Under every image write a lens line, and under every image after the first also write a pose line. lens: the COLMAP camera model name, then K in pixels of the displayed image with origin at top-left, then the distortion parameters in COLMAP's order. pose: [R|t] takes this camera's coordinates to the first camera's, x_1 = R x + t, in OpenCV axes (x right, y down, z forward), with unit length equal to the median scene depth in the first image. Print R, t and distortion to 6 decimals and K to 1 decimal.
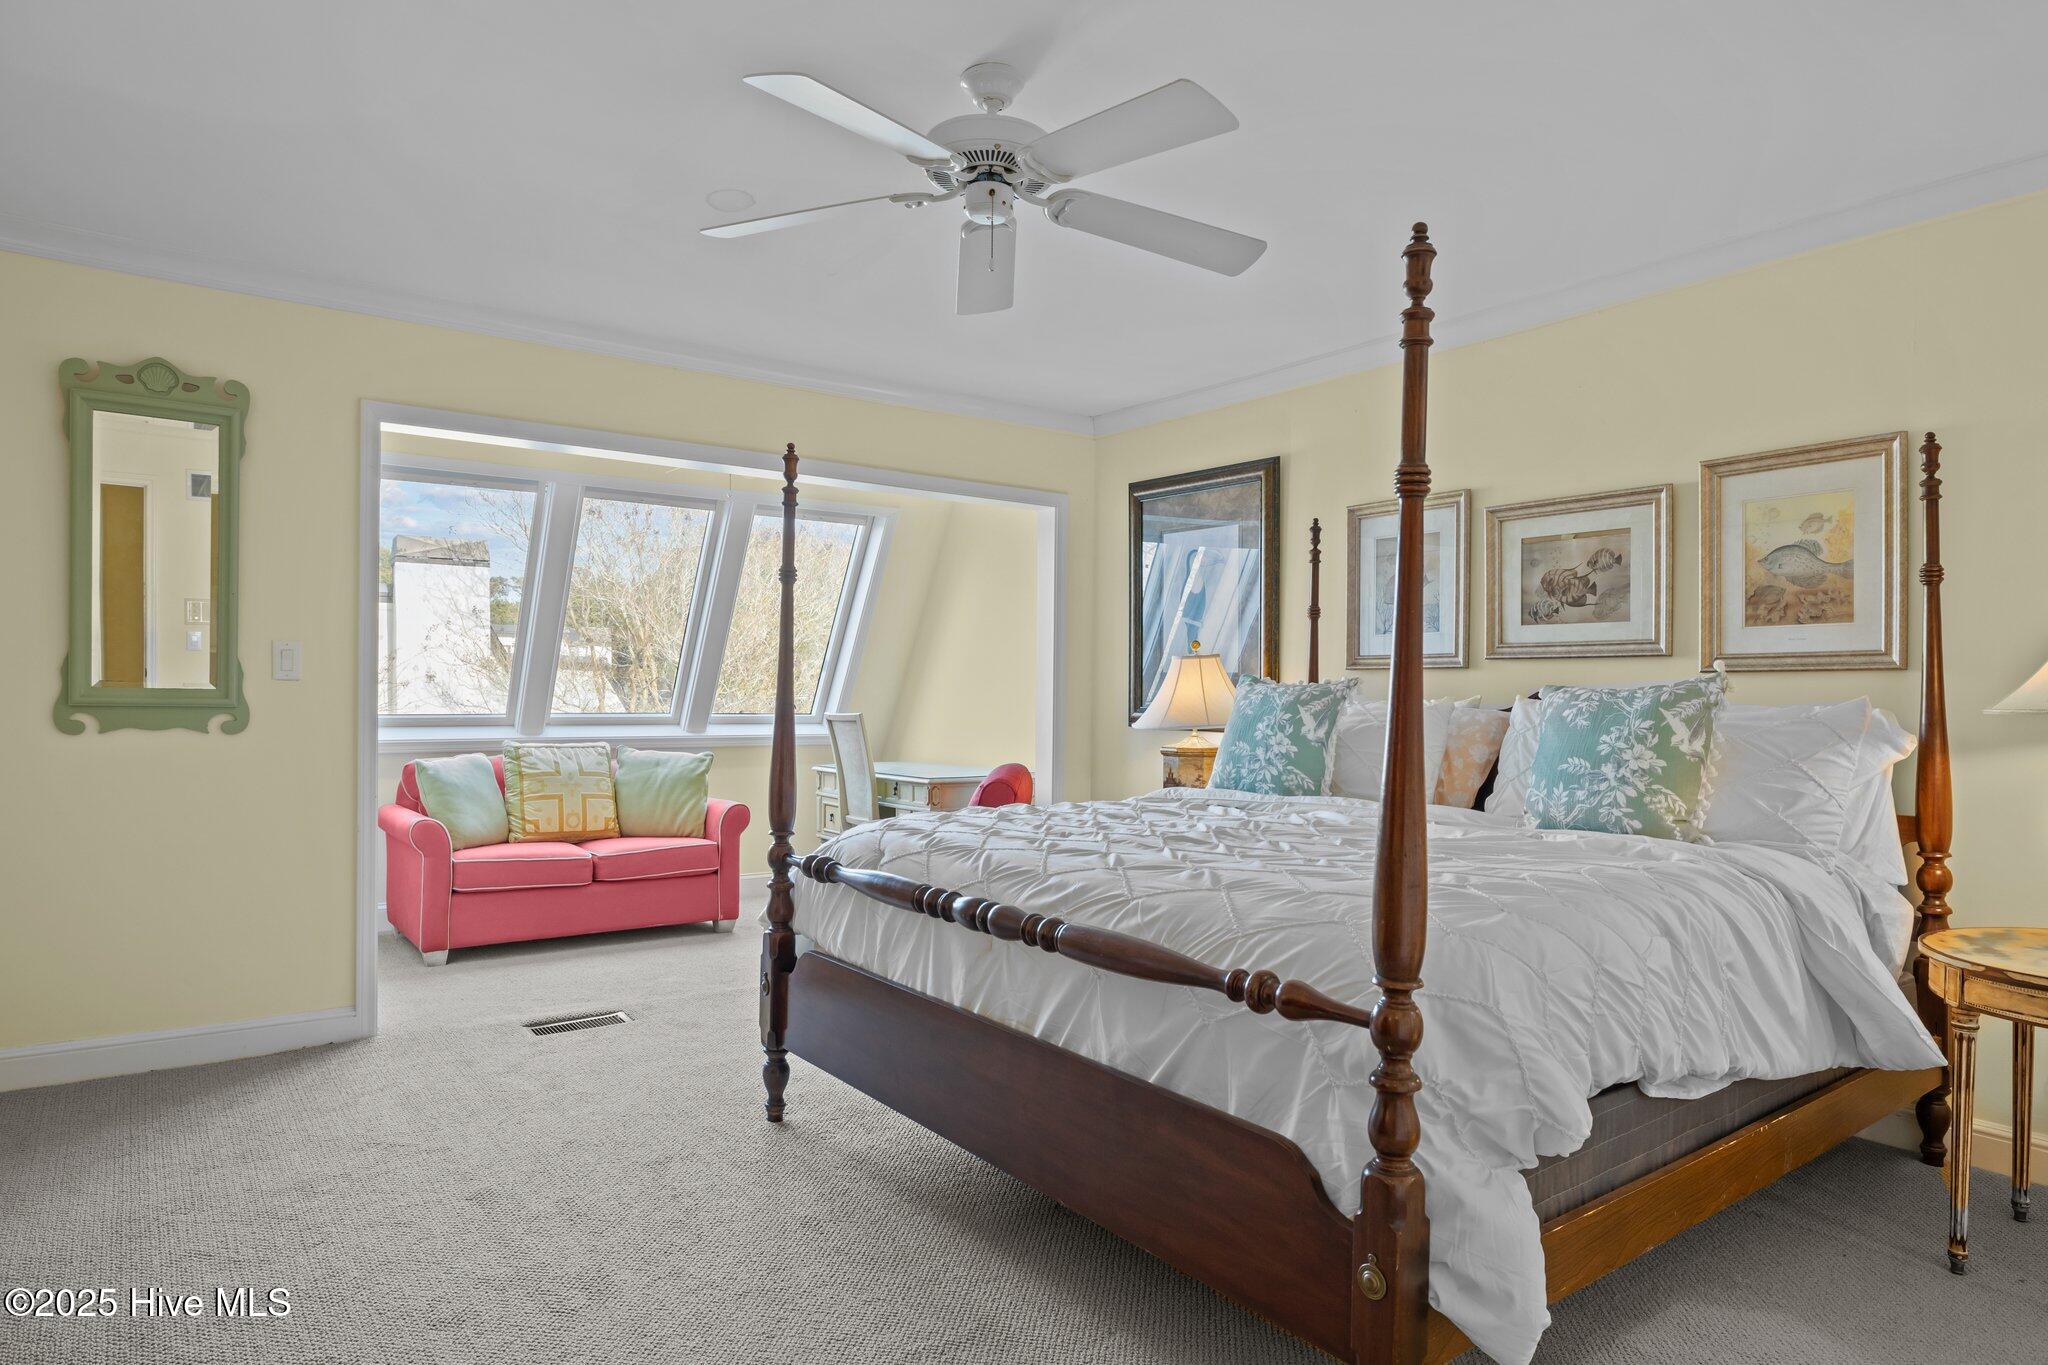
lens RADIAL K [[1212.9, 0, 1024.0], [0, 1212.9, 682.5], [0, 0, 1]] dist [-0.003030, -0.000520]
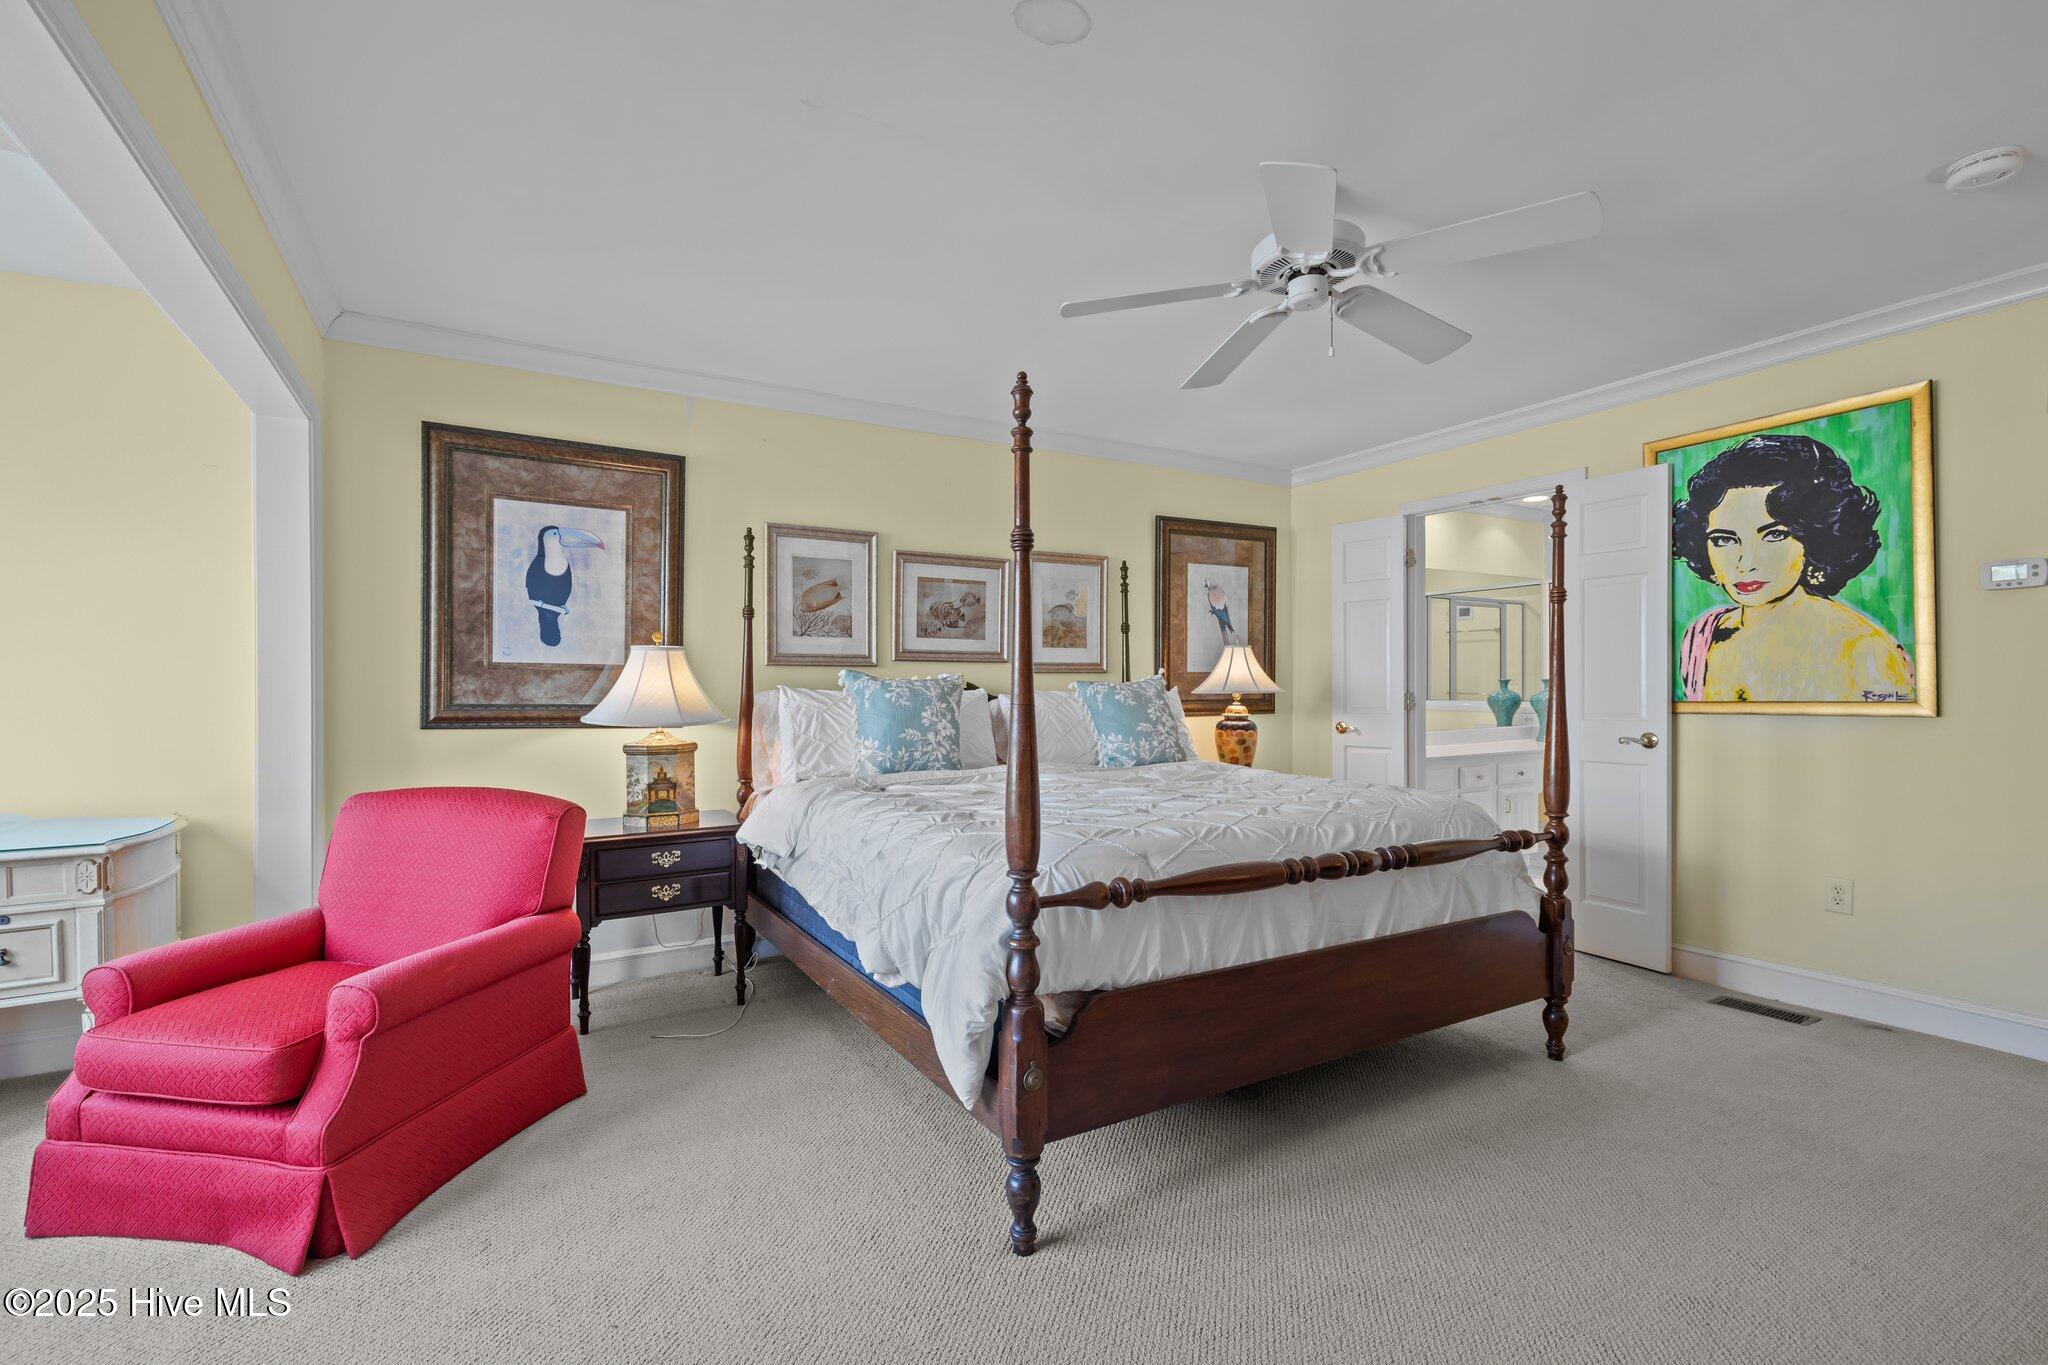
lens RADIAL K [[883.0, 0, 1029.1], [0, 883.0, 679.1], [0, 0, 1]] dist [-0.000735, 0.000292]
pose [[0.113289, 0.001830, 0.993560, -0.670981], [-0.006849, 0.999976, -0.001061, 0.001851], [-0.993538, -0.006684, 0.113299, 0.834852]]
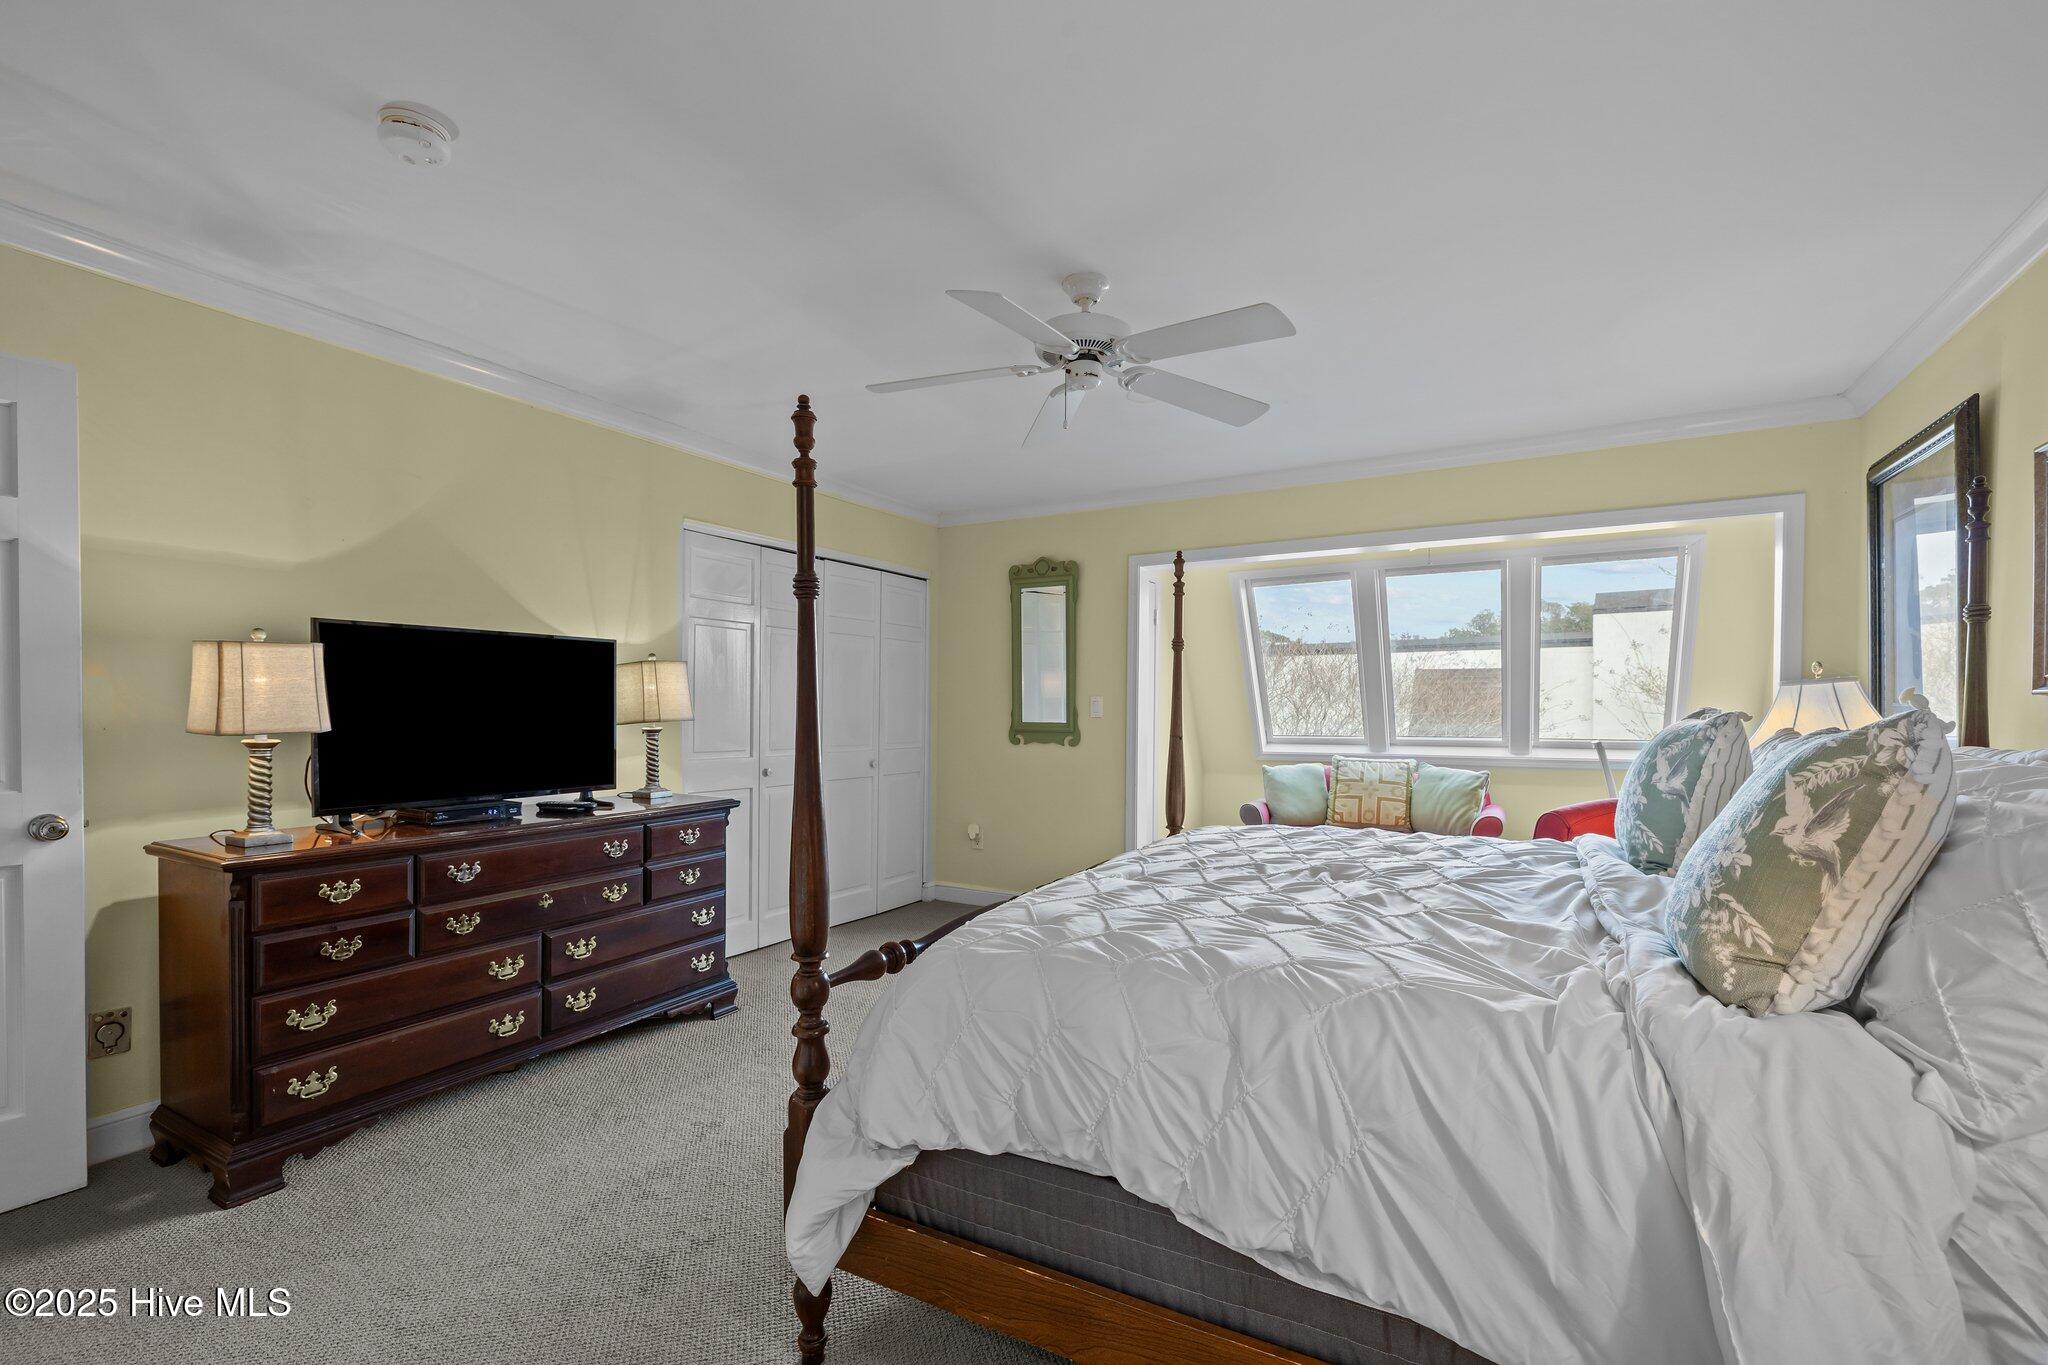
lens RADIAL K [[883.0, 0, 1029.1], [0, 883.0, 679.1], [0, 0, 1]] dist [-0.000735, 0.000292]
pose [[0.422545, -0.041436, -0.905394, 0.586459], [0.013327, 0.999130, -0.039506, -0.009139], [0.906244, 0.004627, 0.422730, 0.363212]]
